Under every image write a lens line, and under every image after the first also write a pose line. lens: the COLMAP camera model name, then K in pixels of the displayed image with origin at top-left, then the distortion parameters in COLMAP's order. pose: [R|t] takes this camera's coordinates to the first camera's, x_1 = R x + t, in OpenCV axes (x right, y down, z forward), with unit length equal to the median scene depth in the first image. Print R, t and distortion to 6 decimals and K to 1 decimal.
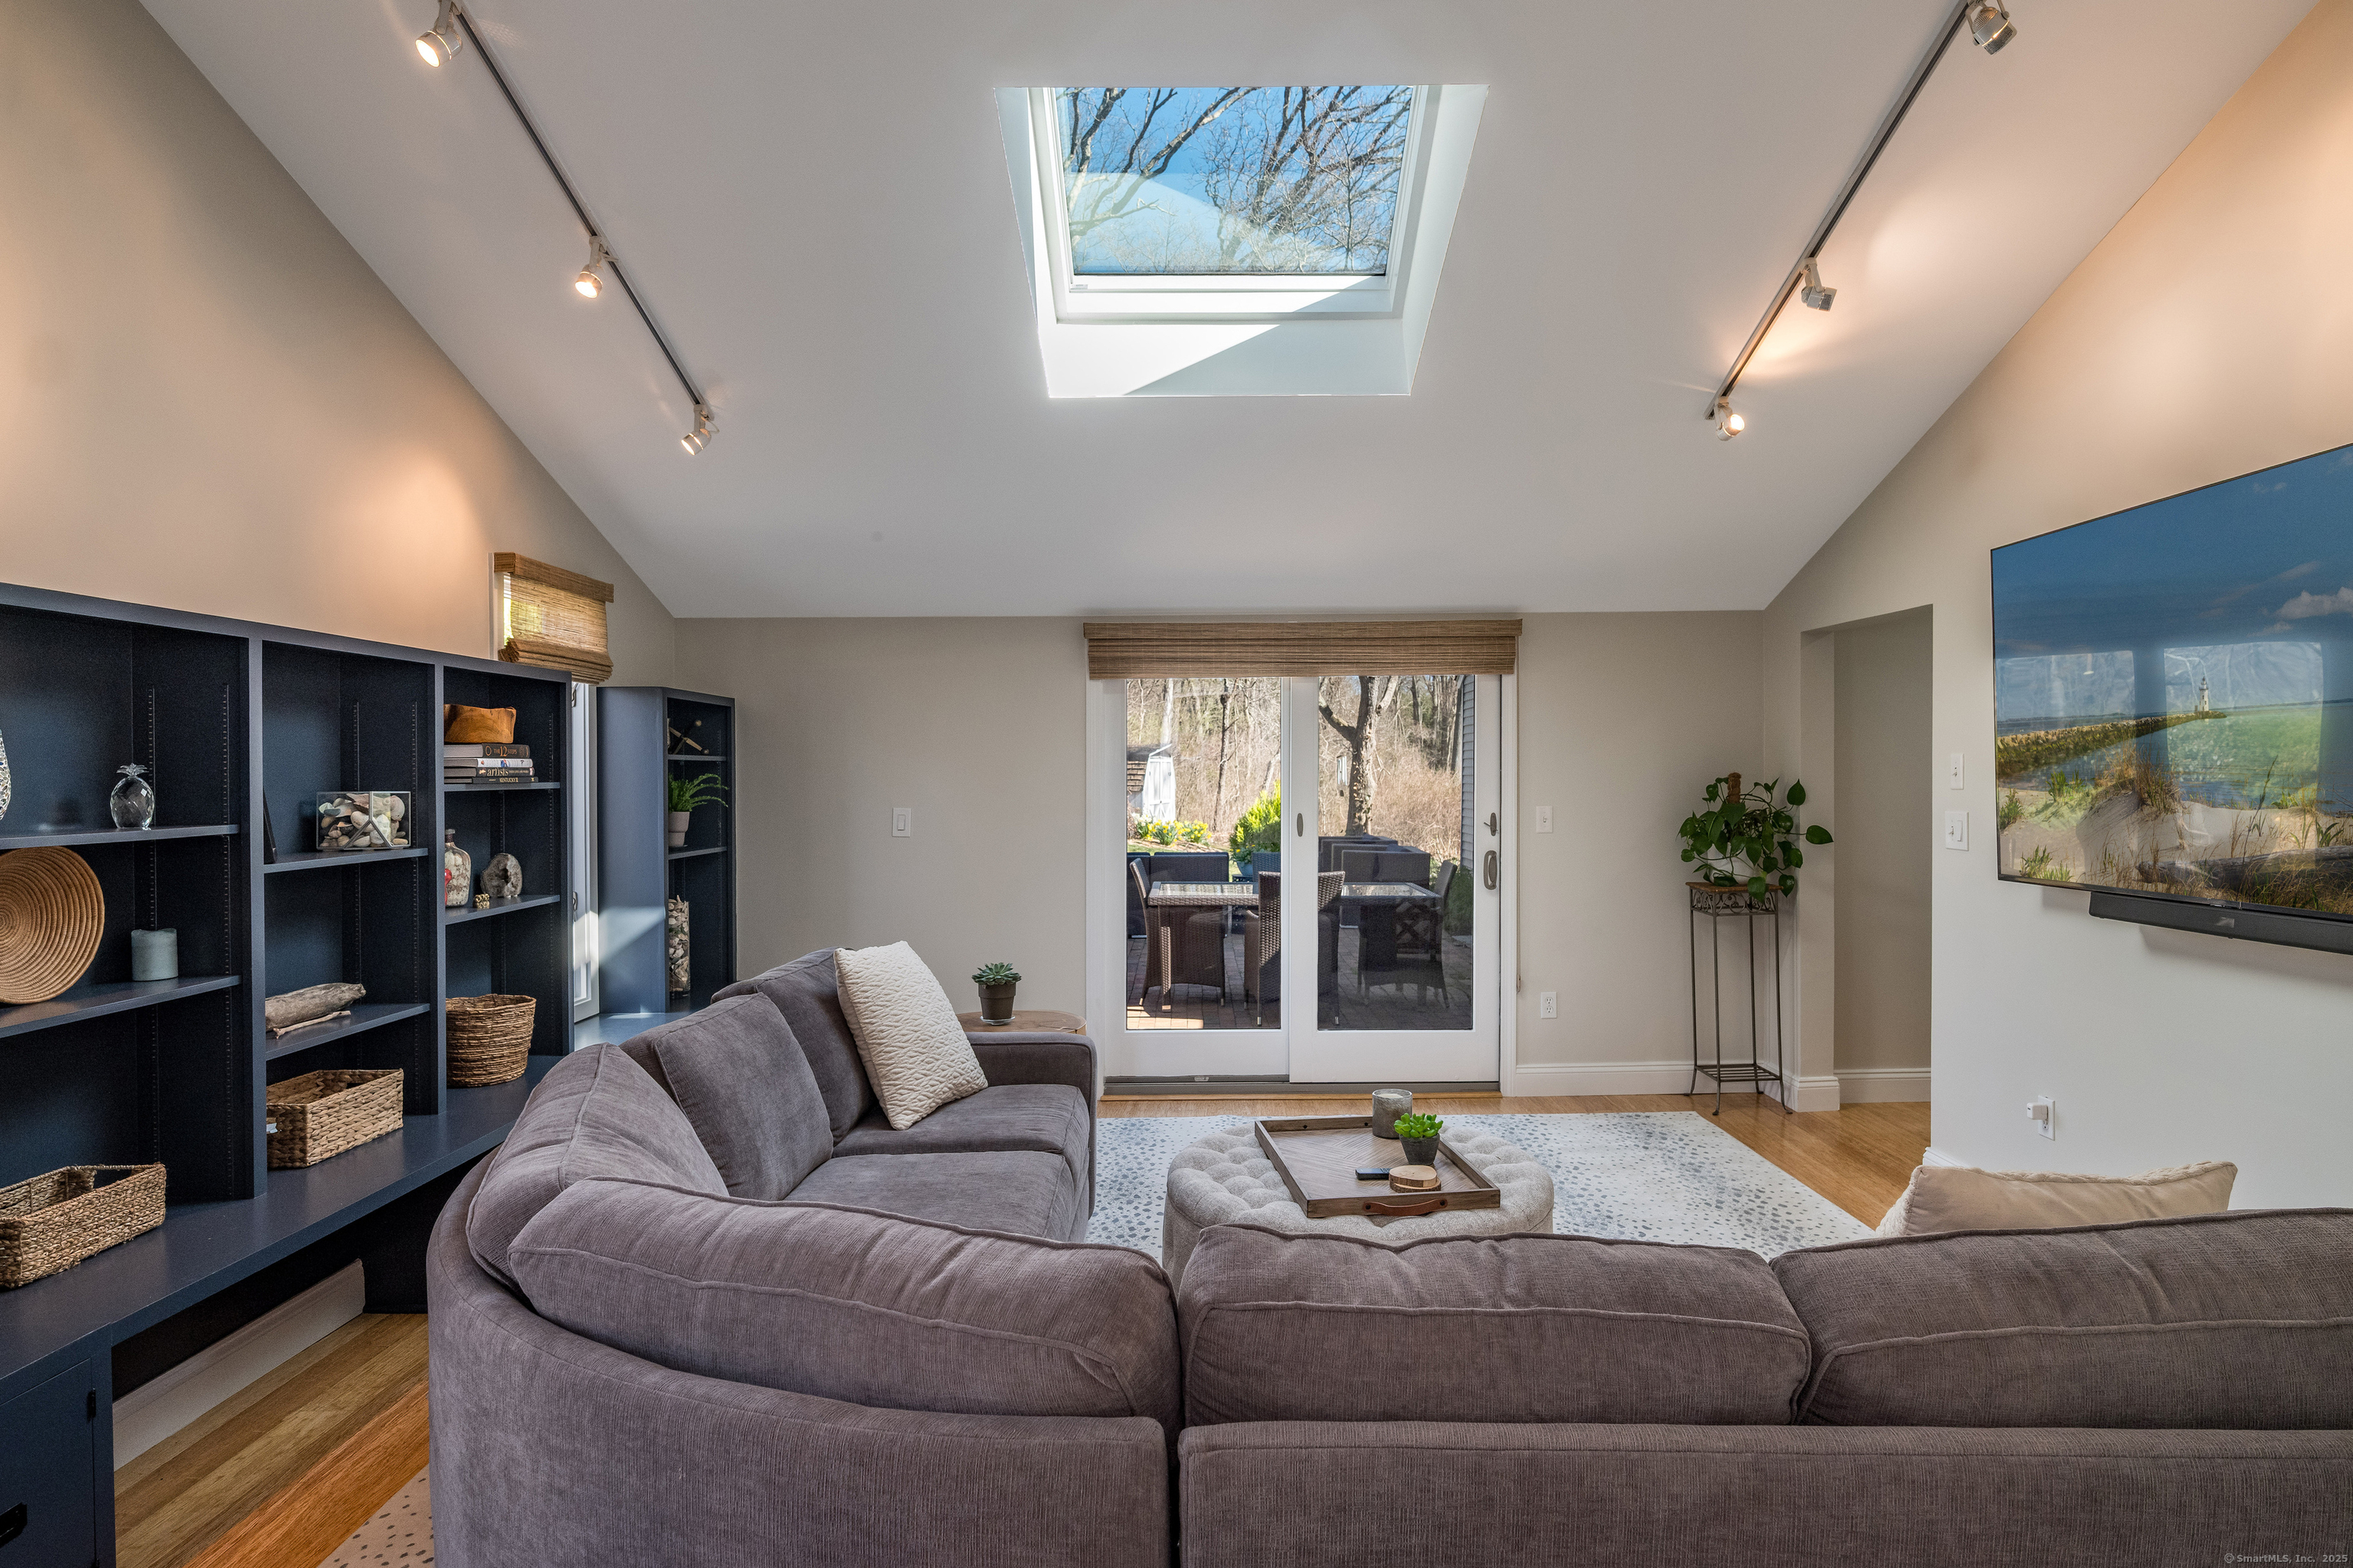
lens RADIAL K [[1251.5, 0, 1215.9], [0, 1251.5, 785.3], [0, 0, 1]] dist [0.005877, -0.002097]
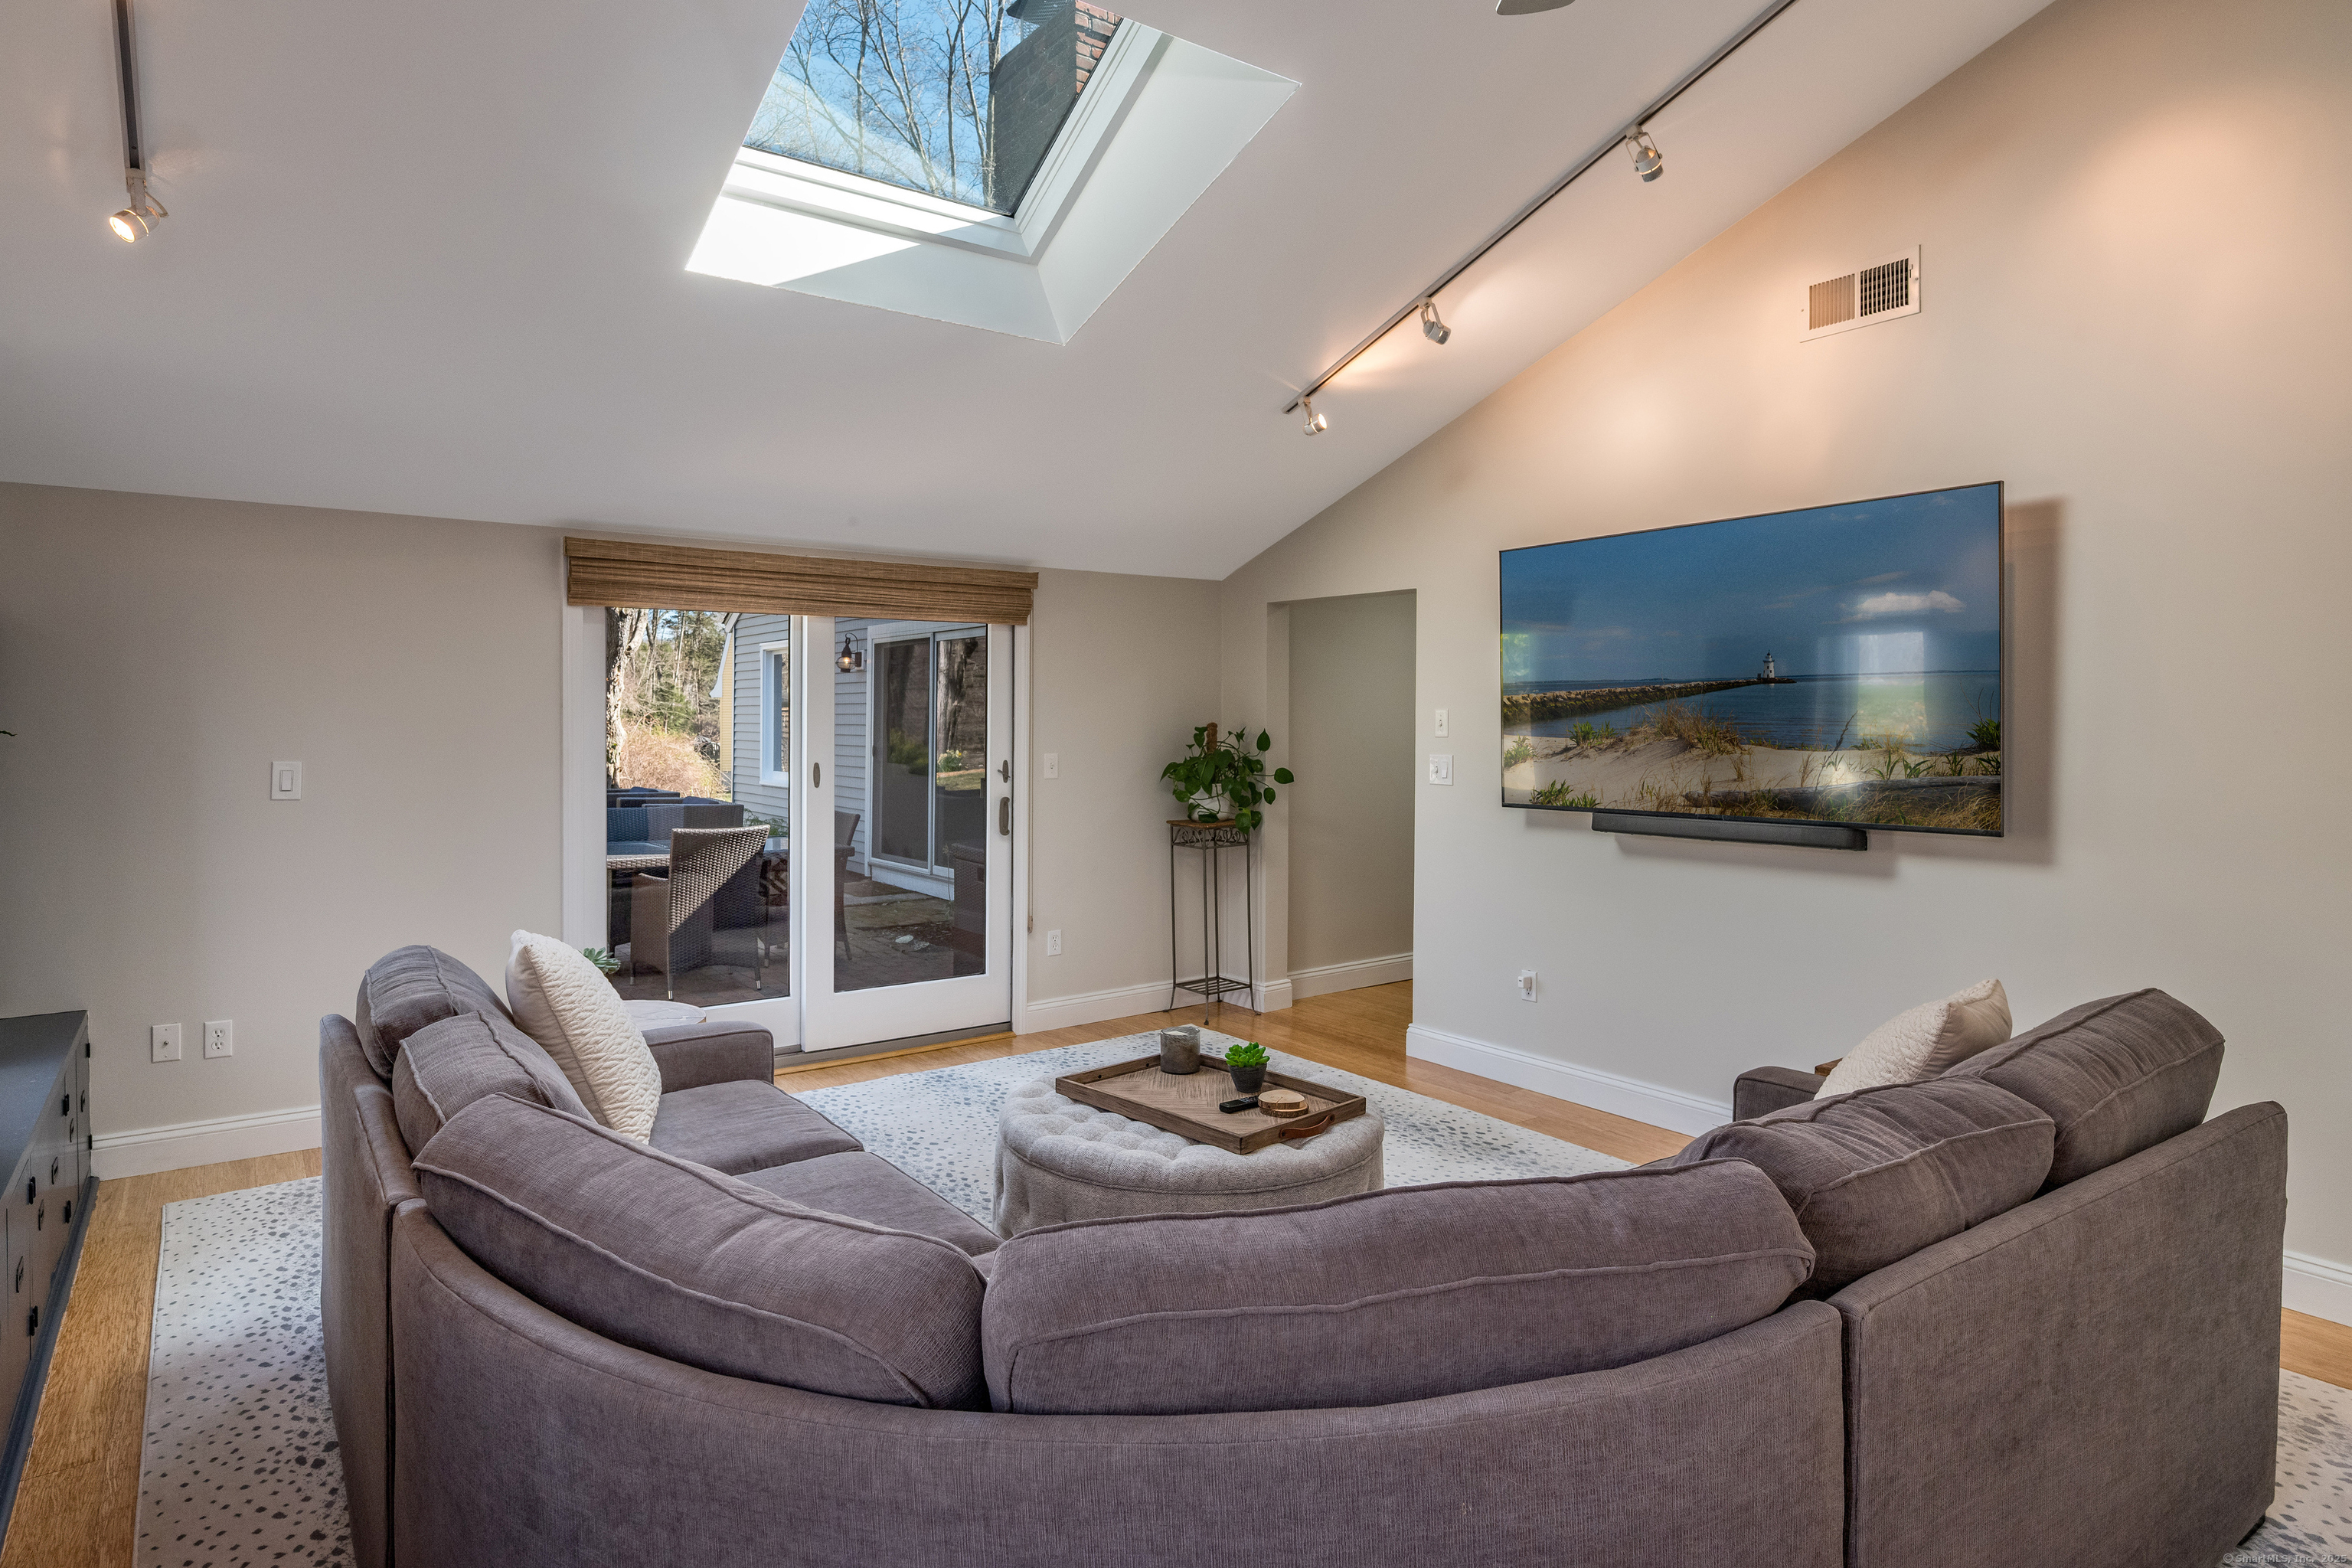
lens RADIAL K [[1250.9, 0, 1120.9], [0, 1250.9, 738.9], [0, 0, 1]] dist [0.005877, -0.002097]
pose [[0.823083, 0.000474, 0.567921, -0.304011], [-0.001932, 0.999996, 0.001966, 0.002795], [-0.567918, -0.002715, 0.823080, 0.113931]]
